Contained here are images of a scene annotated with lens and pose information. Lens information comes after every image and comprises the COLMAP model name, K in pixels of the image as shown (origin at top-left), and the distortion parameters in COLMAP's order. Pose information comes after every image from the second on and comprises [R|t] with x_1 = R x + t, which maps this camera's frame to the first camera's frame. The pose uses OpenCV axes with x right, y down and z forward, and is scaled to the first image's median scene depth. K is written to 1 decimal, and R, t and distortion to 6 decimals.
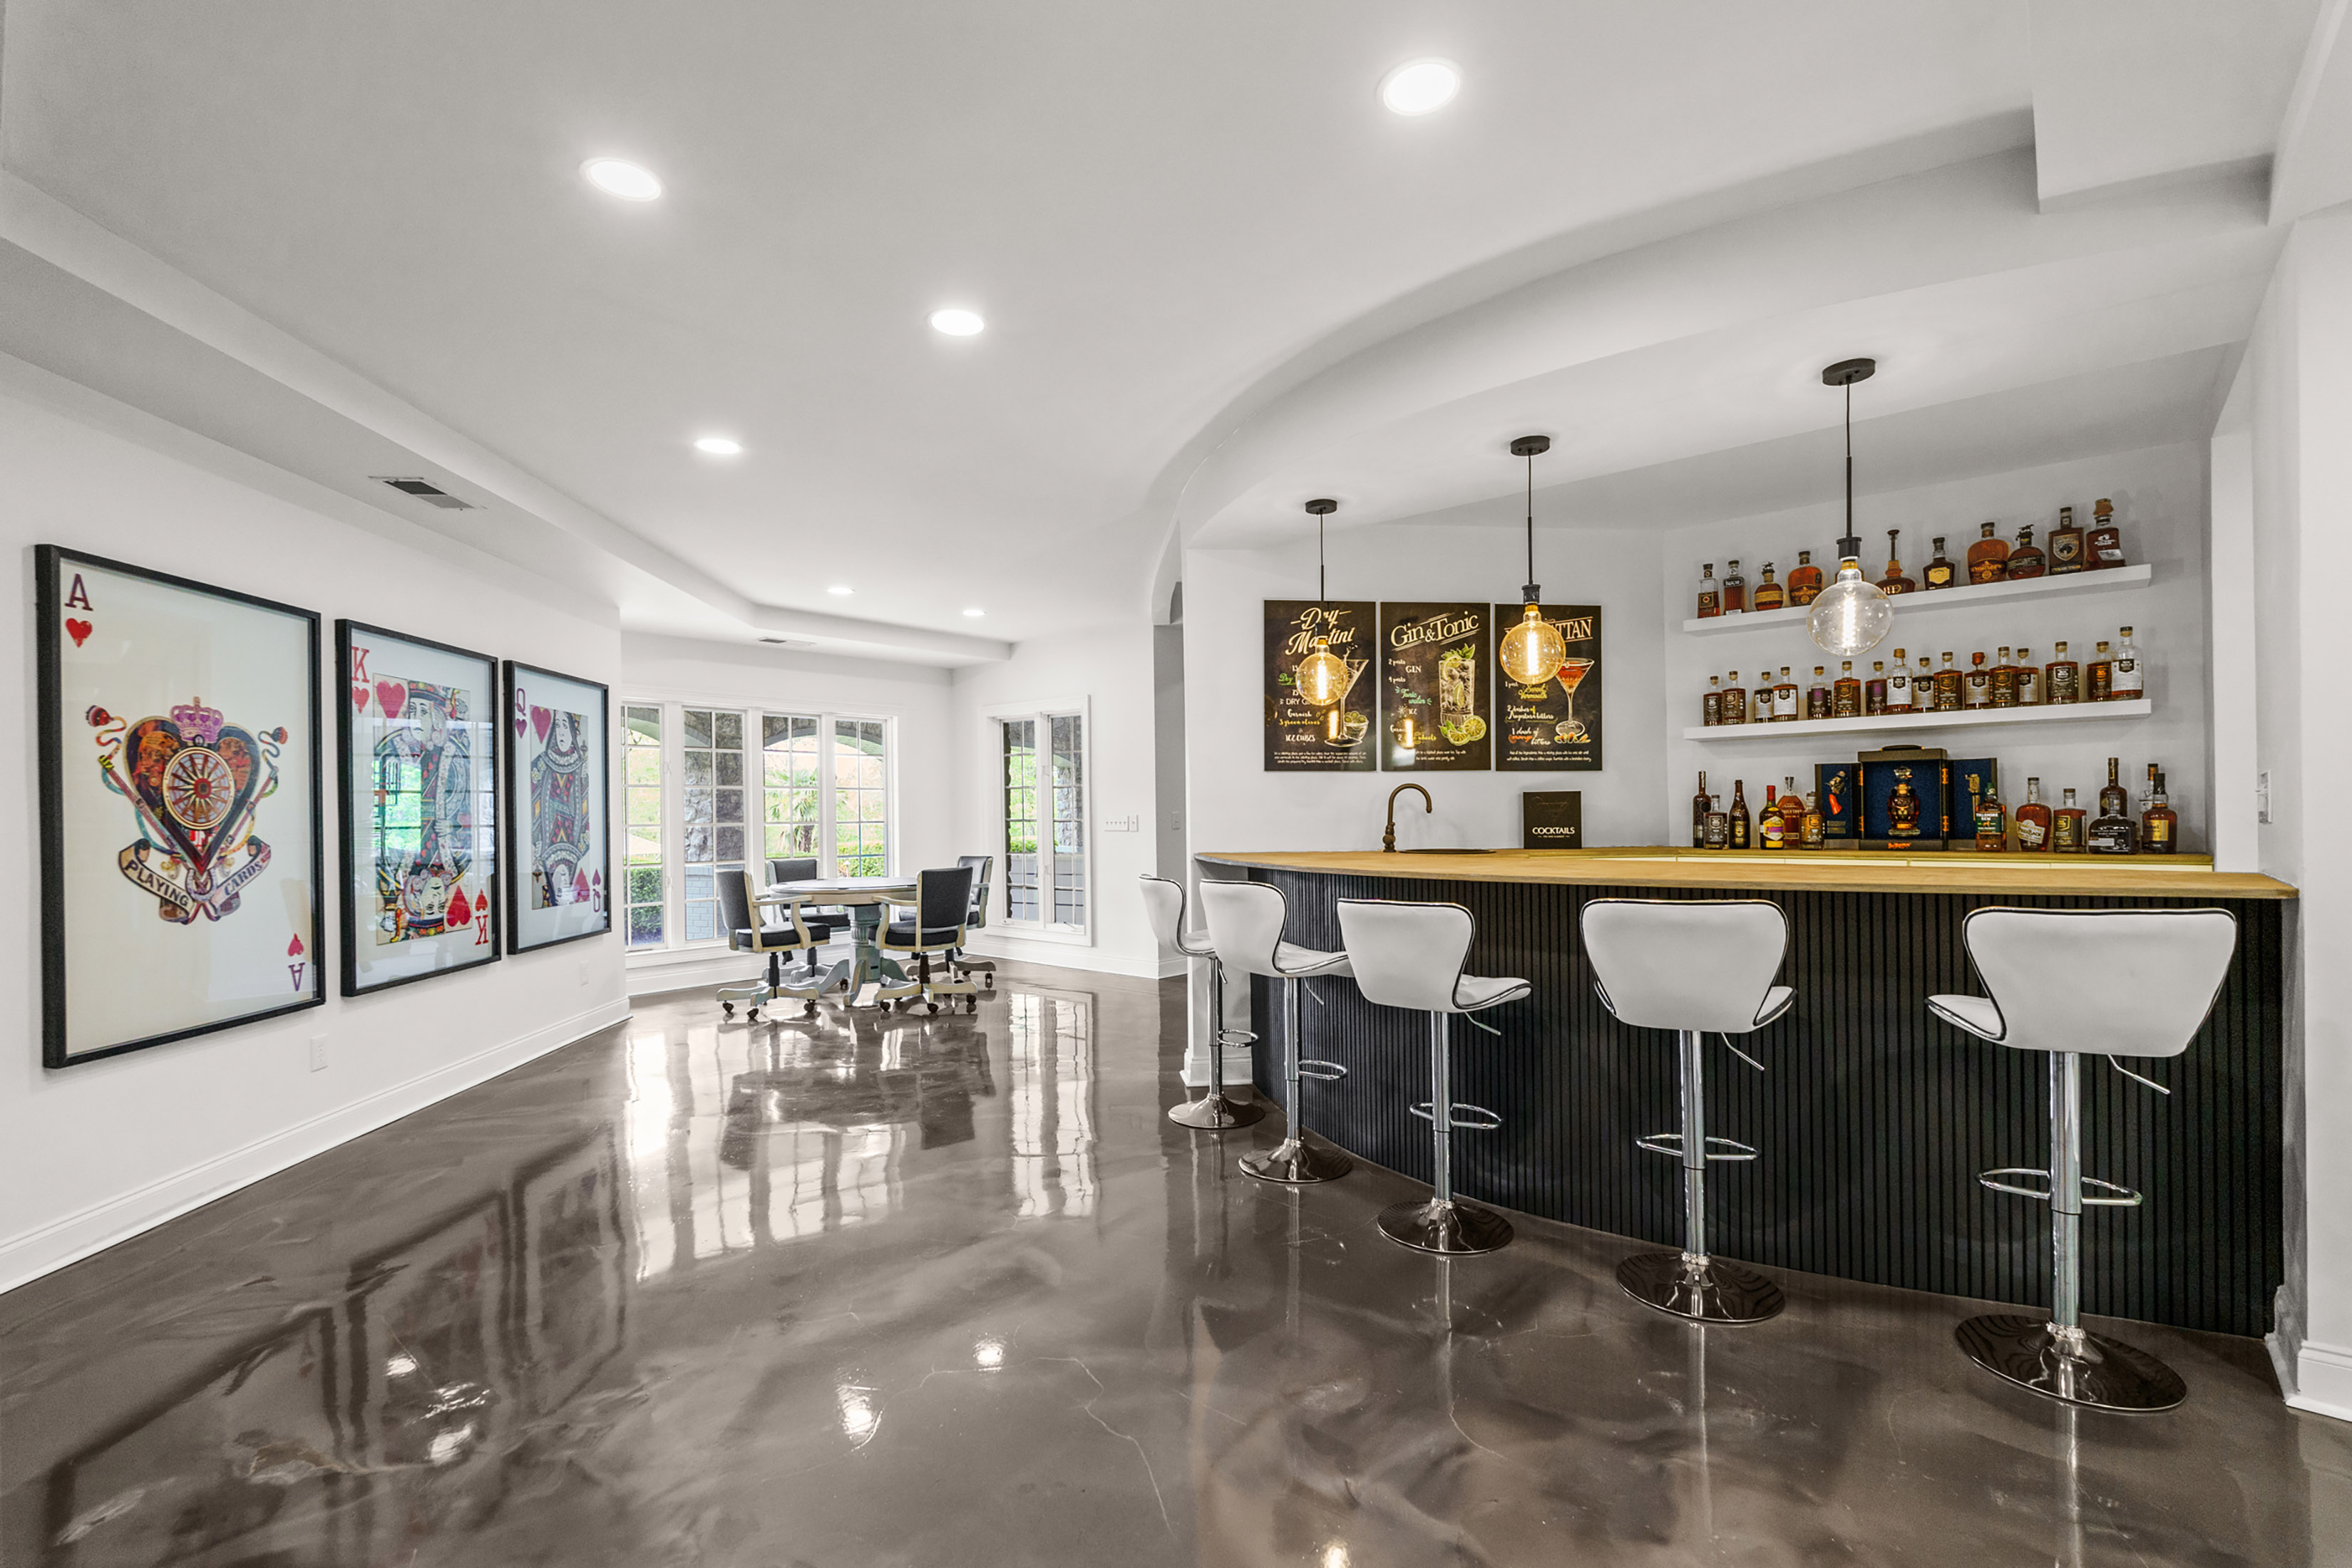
lens RADIAL K [[1047.8, 0, 1180.0], [0, 1047.8, 817.7], [0, 0, 1]] dist [-0.002660, -0.000247]
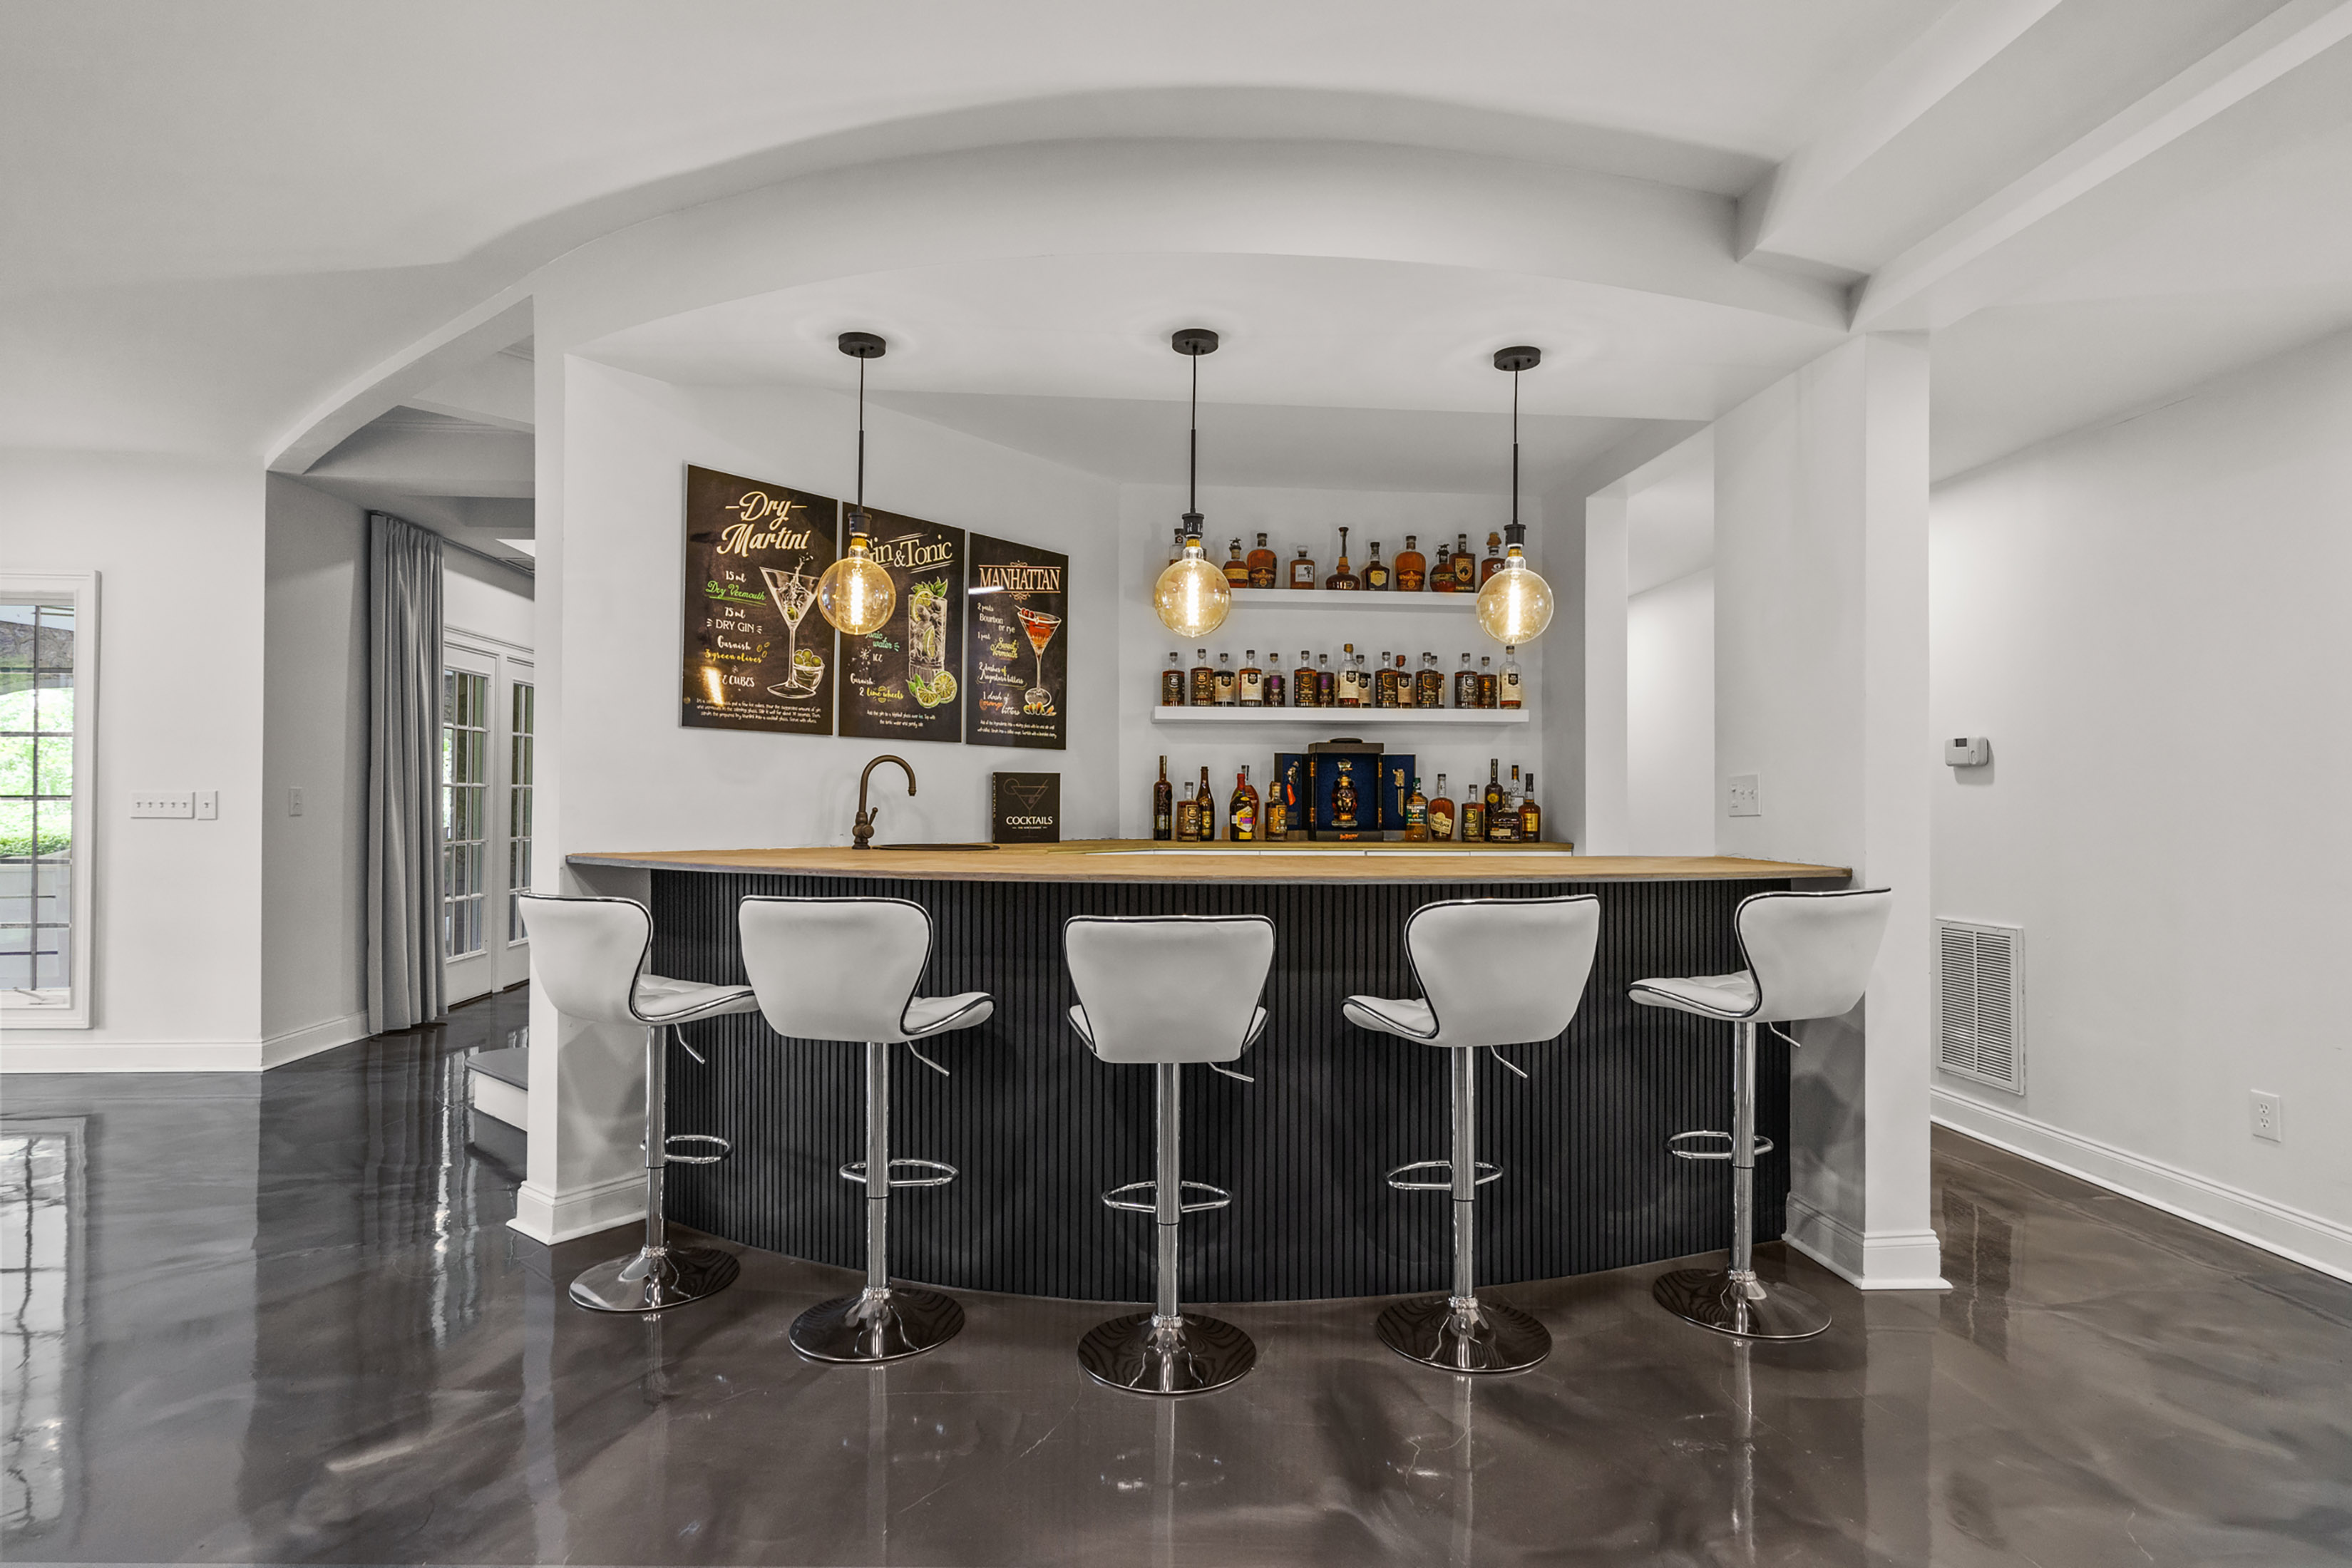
lens RADIAL K [[1213.0, 0, 1178.8], [0, 1213.0, 788.7], [0, 0, 1]] dist [-0.004821, 0.000526]
pose [[0.702454, 0.023746, 0.711332, -0.256369], [-0.012460, 0.999700, -0.021068, 0.006651], [-0.711620, 0.005936, 0.702540, 0.274896]]
